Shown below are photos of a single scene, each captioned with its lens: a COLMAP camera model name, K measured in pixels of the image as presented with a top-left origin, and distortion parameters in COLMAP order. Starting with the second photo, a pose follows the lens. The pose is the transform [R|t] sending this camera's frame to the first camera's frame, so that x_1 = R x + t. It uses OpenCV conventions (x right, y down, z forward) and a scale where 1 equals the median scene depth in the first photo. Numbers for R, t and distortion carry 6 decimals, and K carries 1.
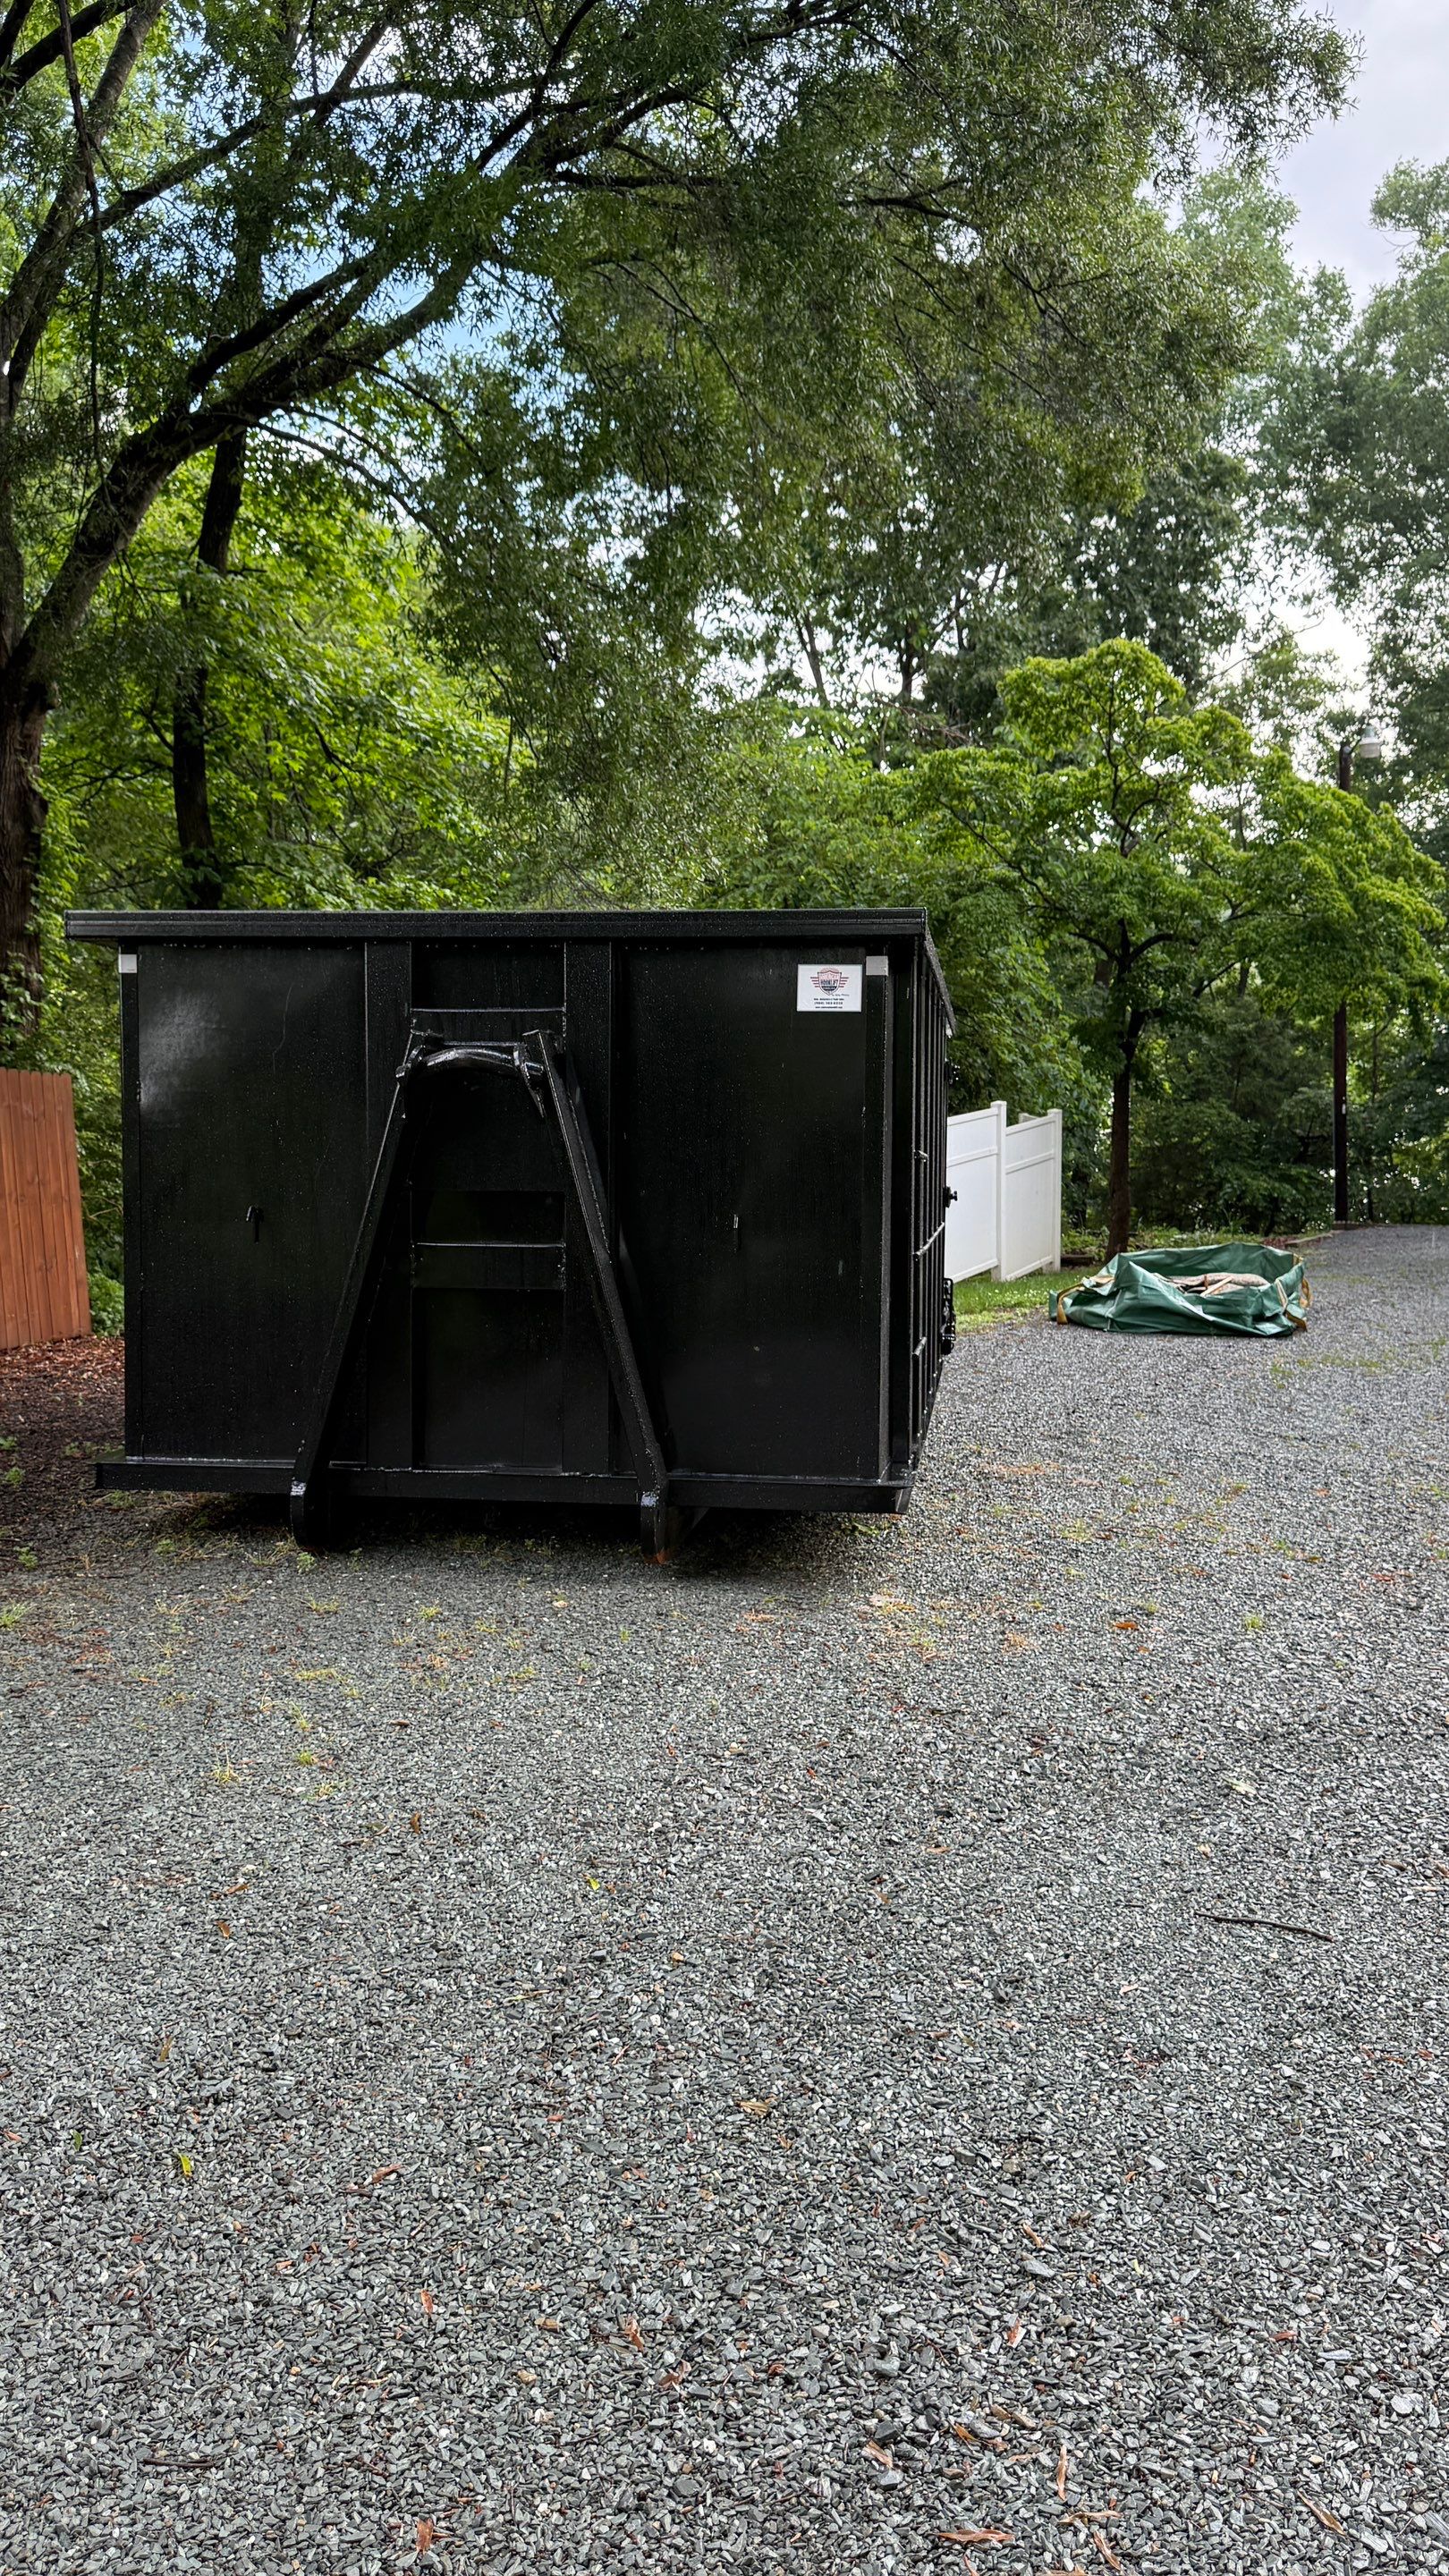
lens RADIAL K [[1967.0, 0, 721.4], [0, 1967.0, 1276.7], [0, 0, 1]] dist [0.123066, -0.009150]
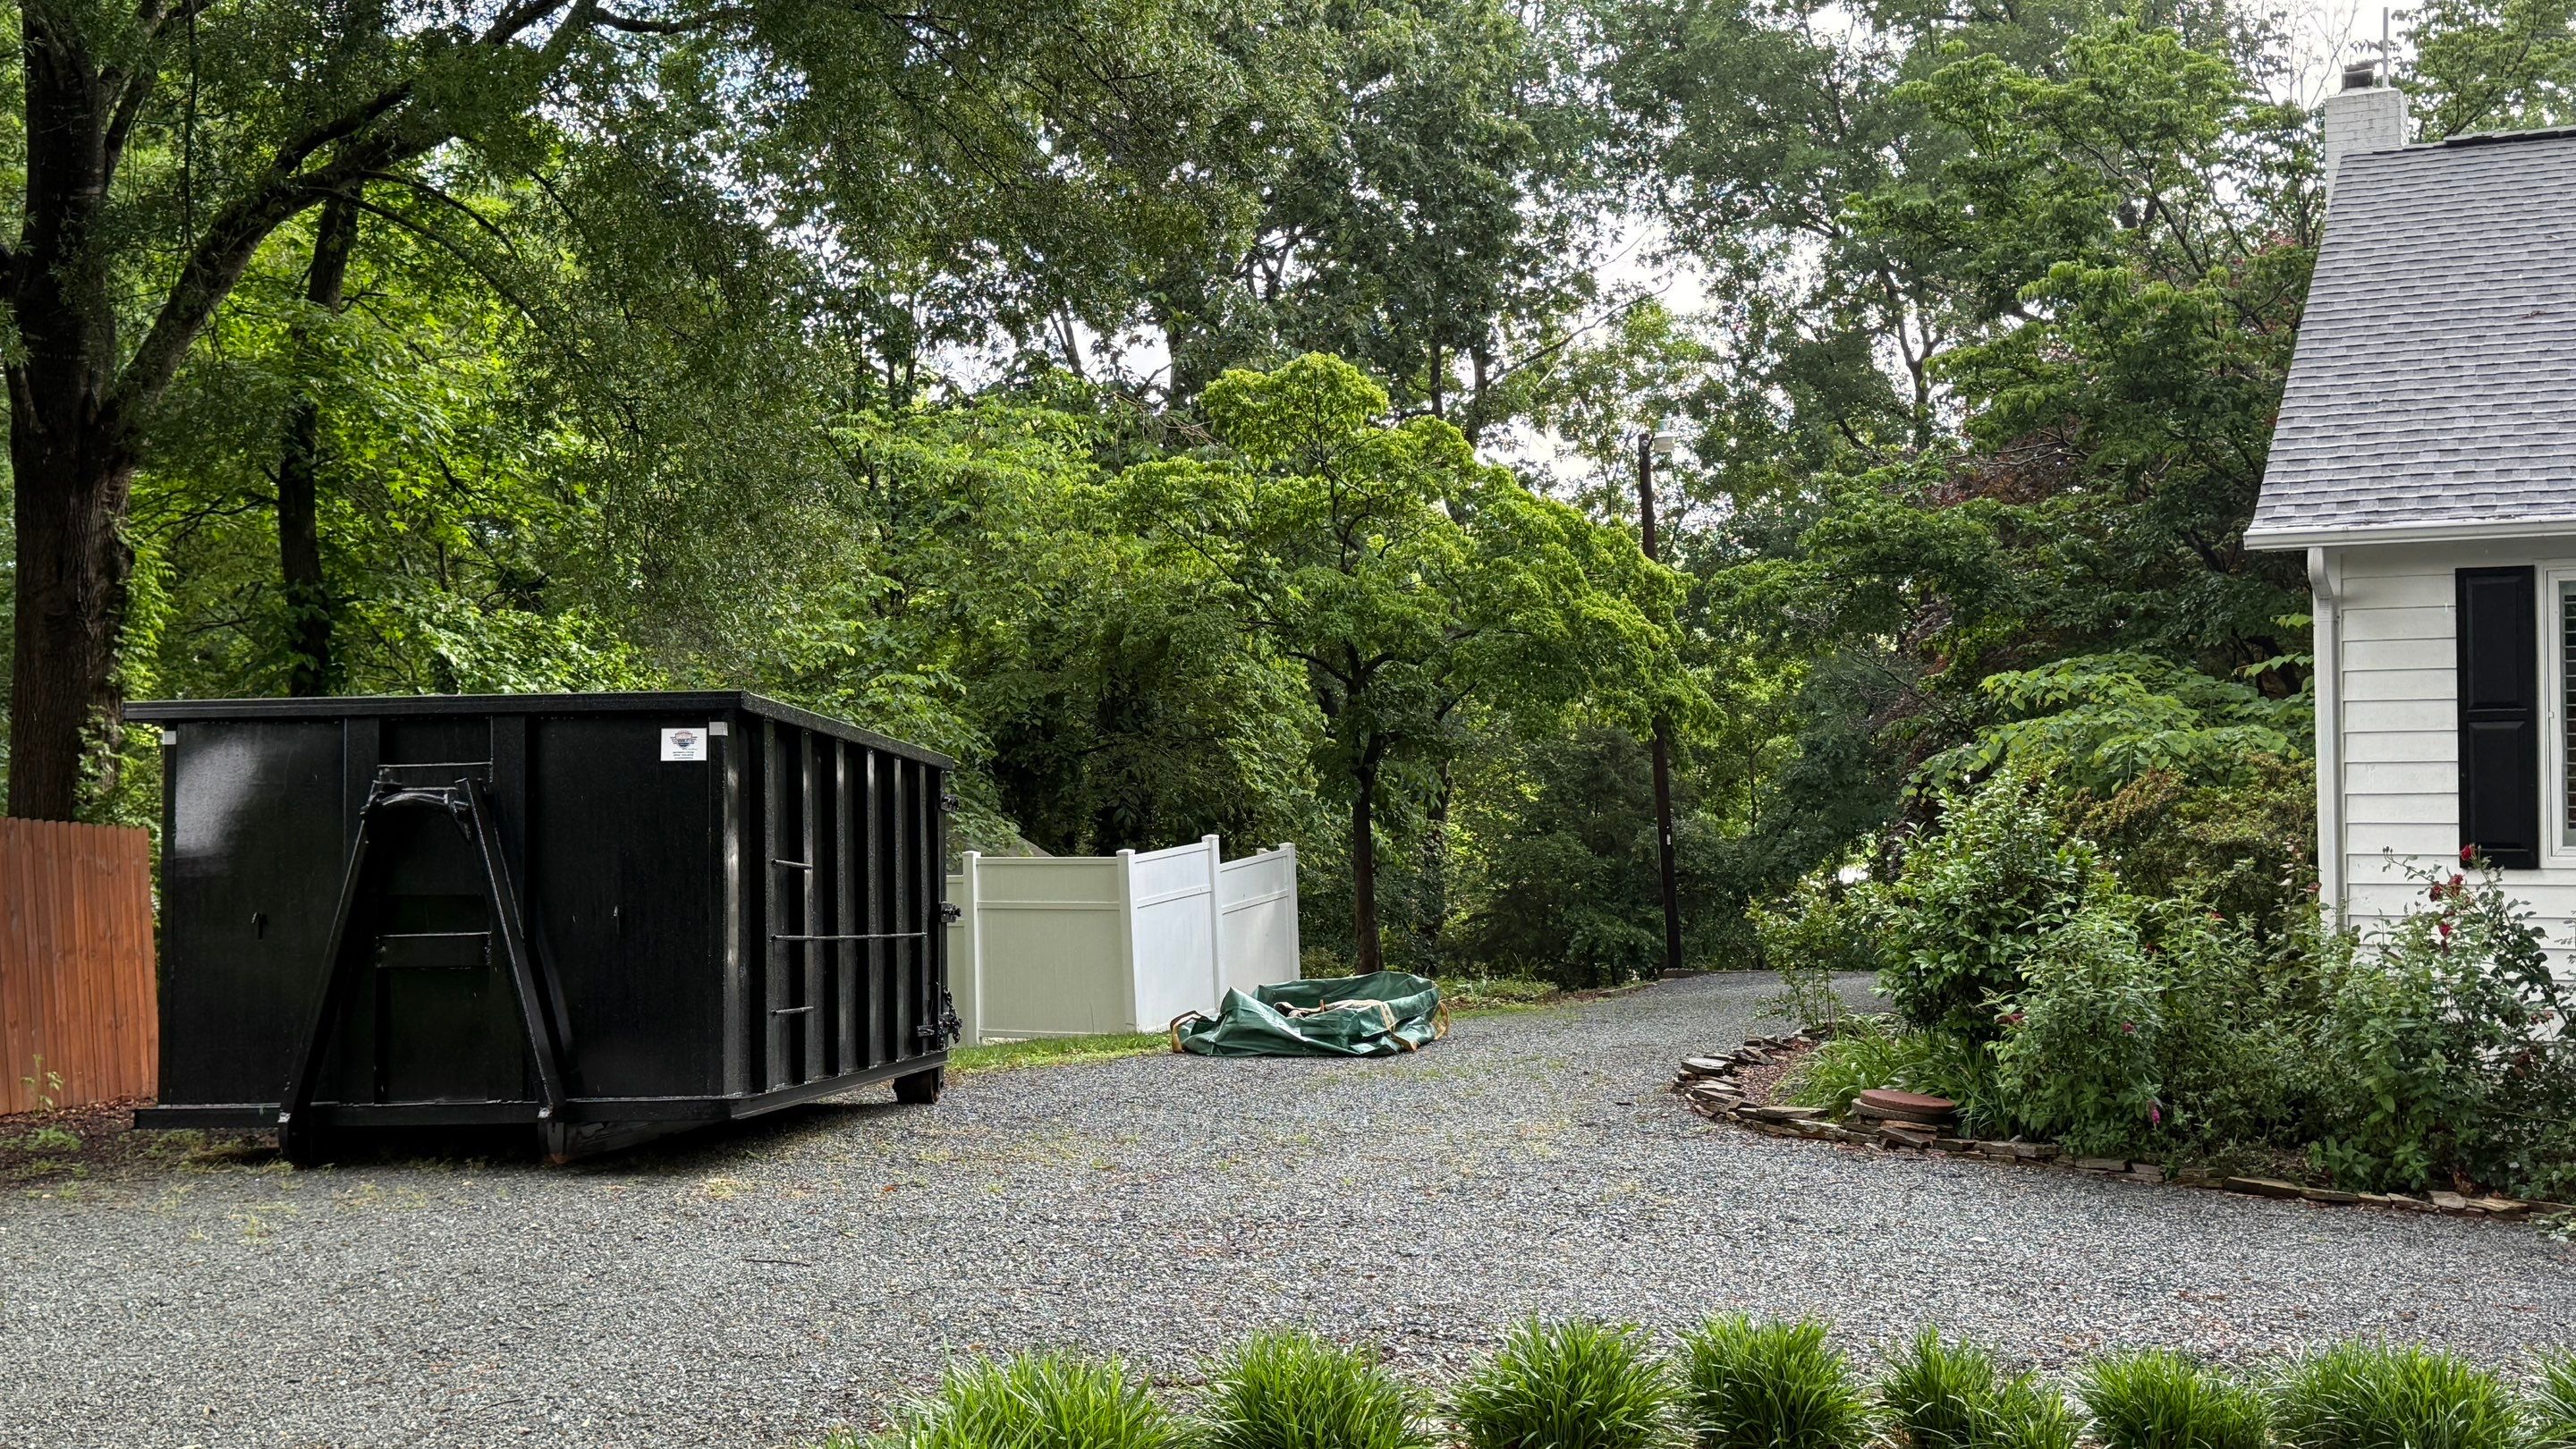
lens RADIAL K [[2640.2, 0, 1266.6], [0, 2640.2, 805.7], [0, 0, 1]] dist [0.106974, 0.000000]
pose [[0.997448, -0.020815, 0.068288, 0.099615], [0.027861, 0.994197, -0.103903, 0.030842], [-0.065729, 0.105541, 0.992240, -0.264386]]
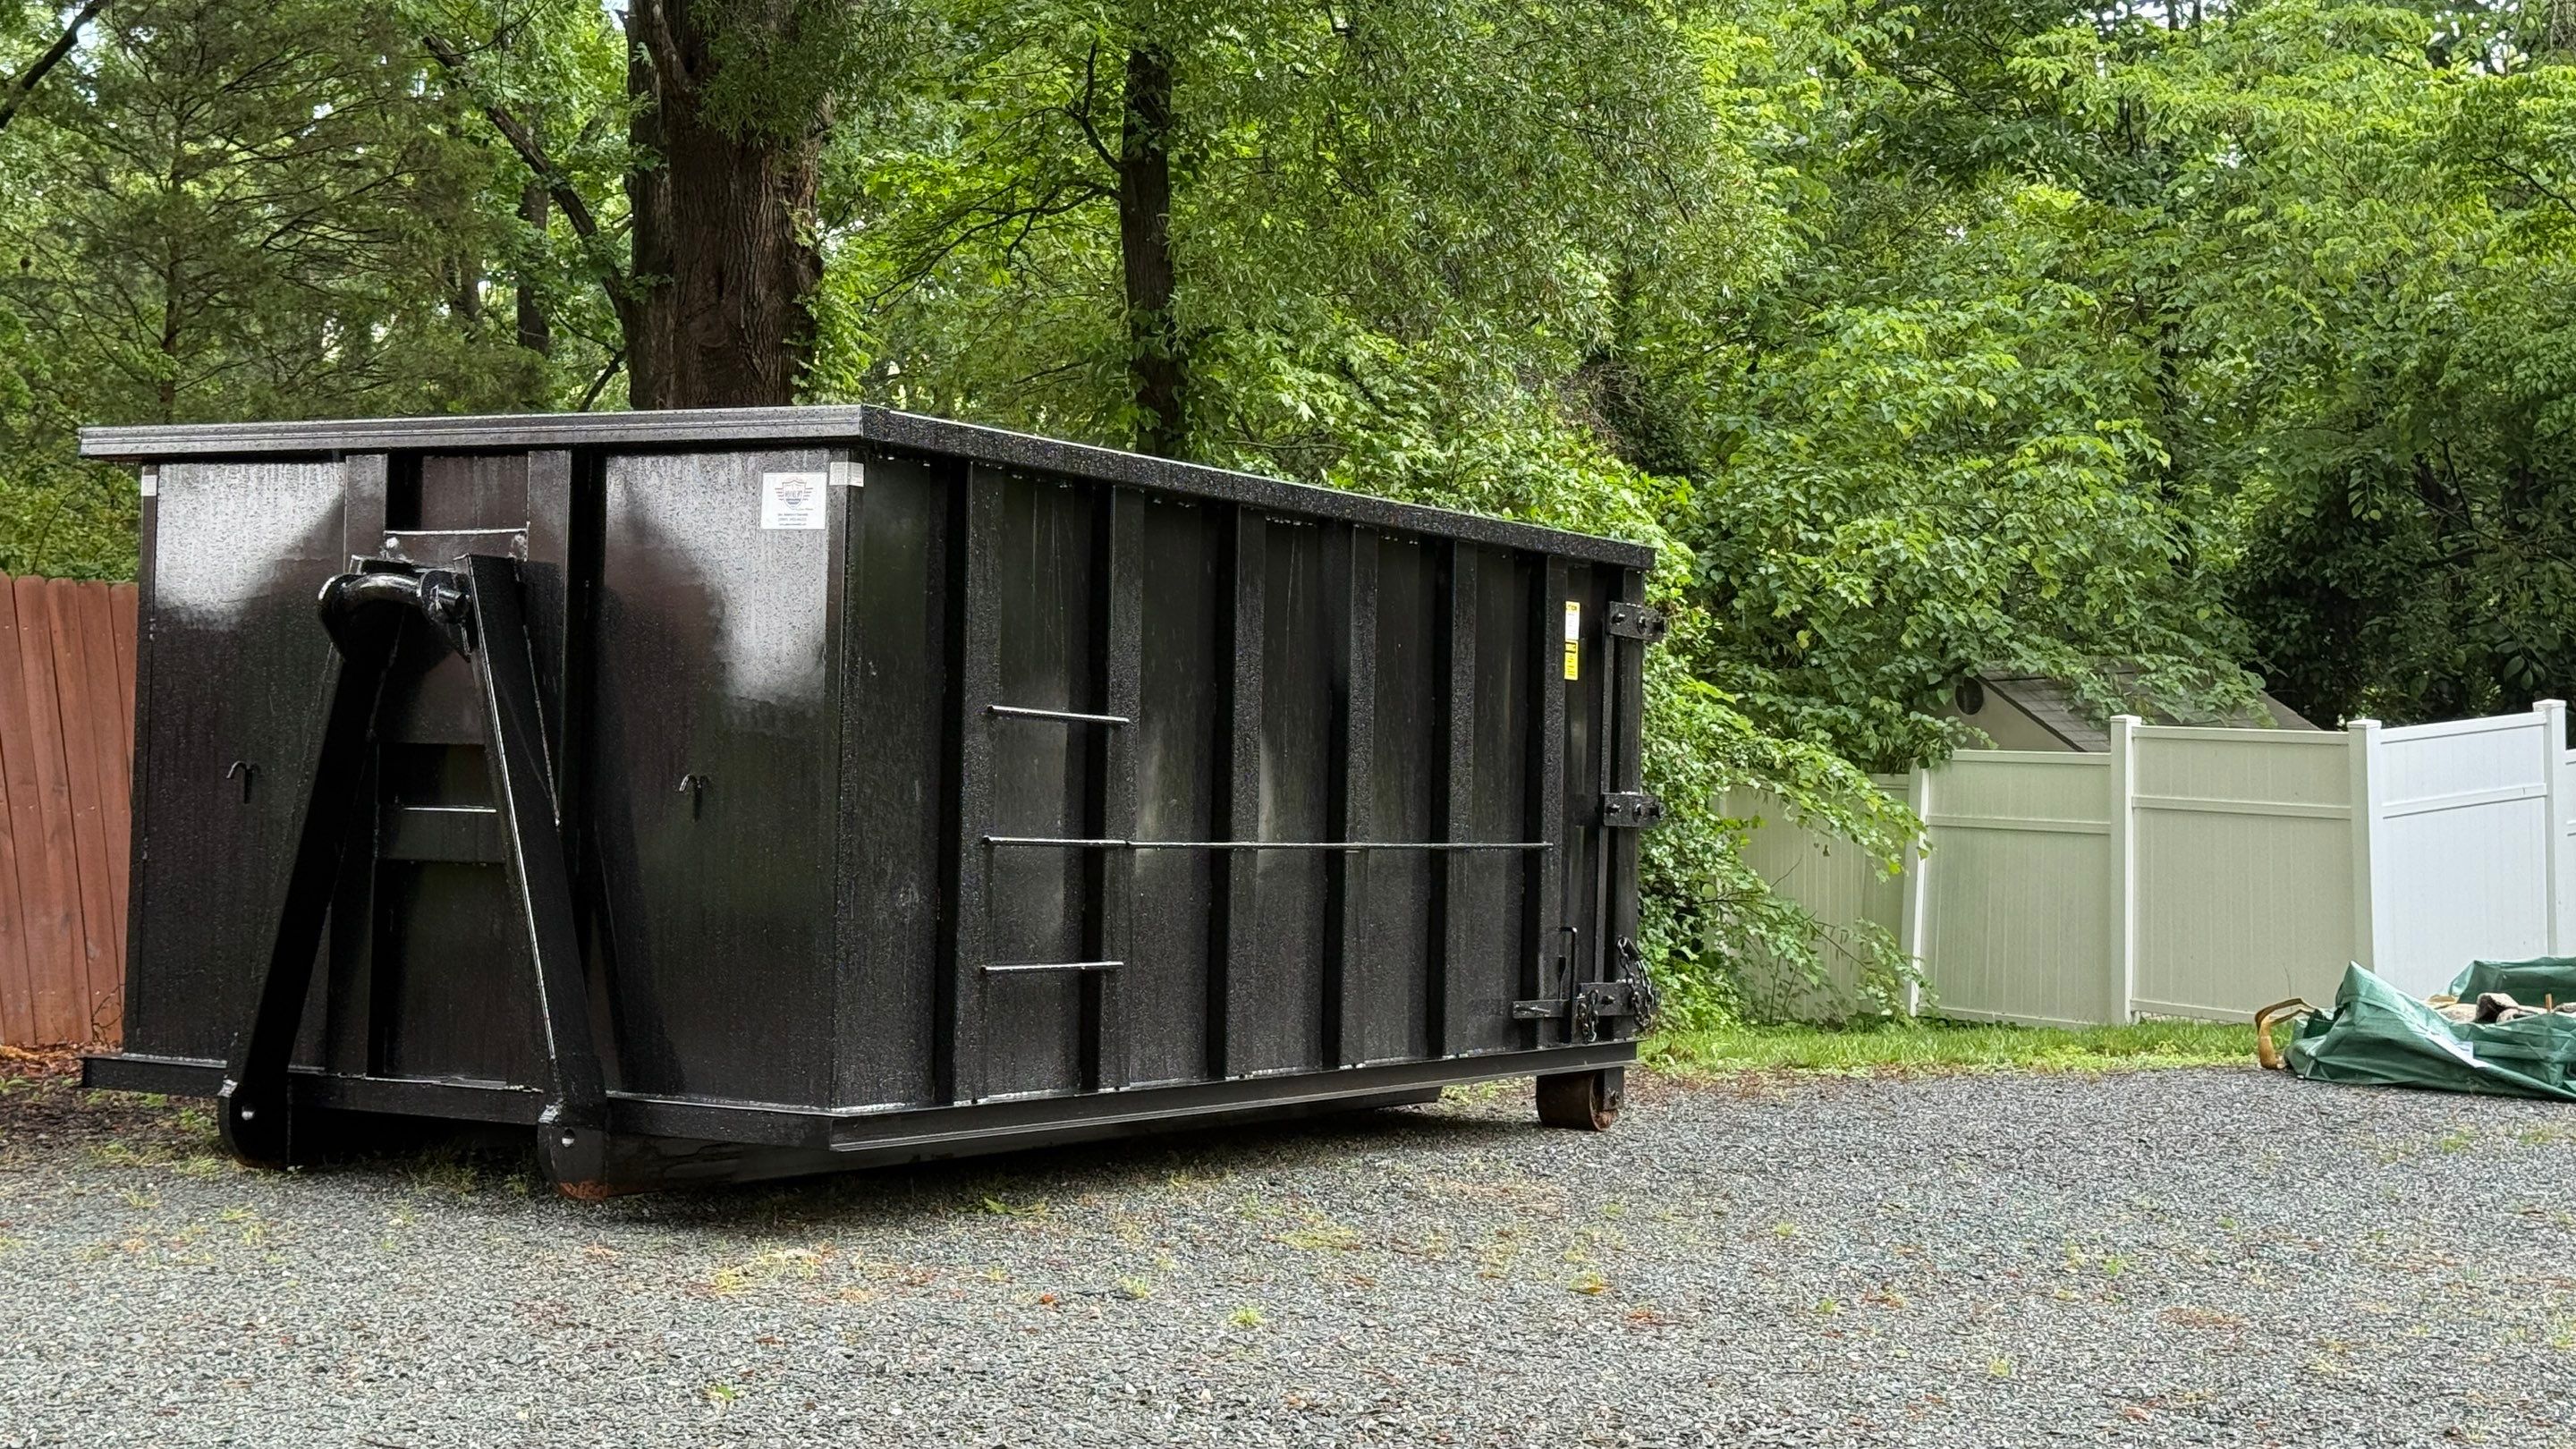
lens RADIAL K [[3675.6, 0, 1282.4], [0, 3675.6, 724.9], [0, 0, 1]] dist [0.149853, 0.000000]
pose [[0.927904, 0.009932, -0.372686, 0.239798], [-0.042649, 0.995910, -0.079646, 0.017620], [0.370371, 0.089799, 0.924533, -0.098369]]
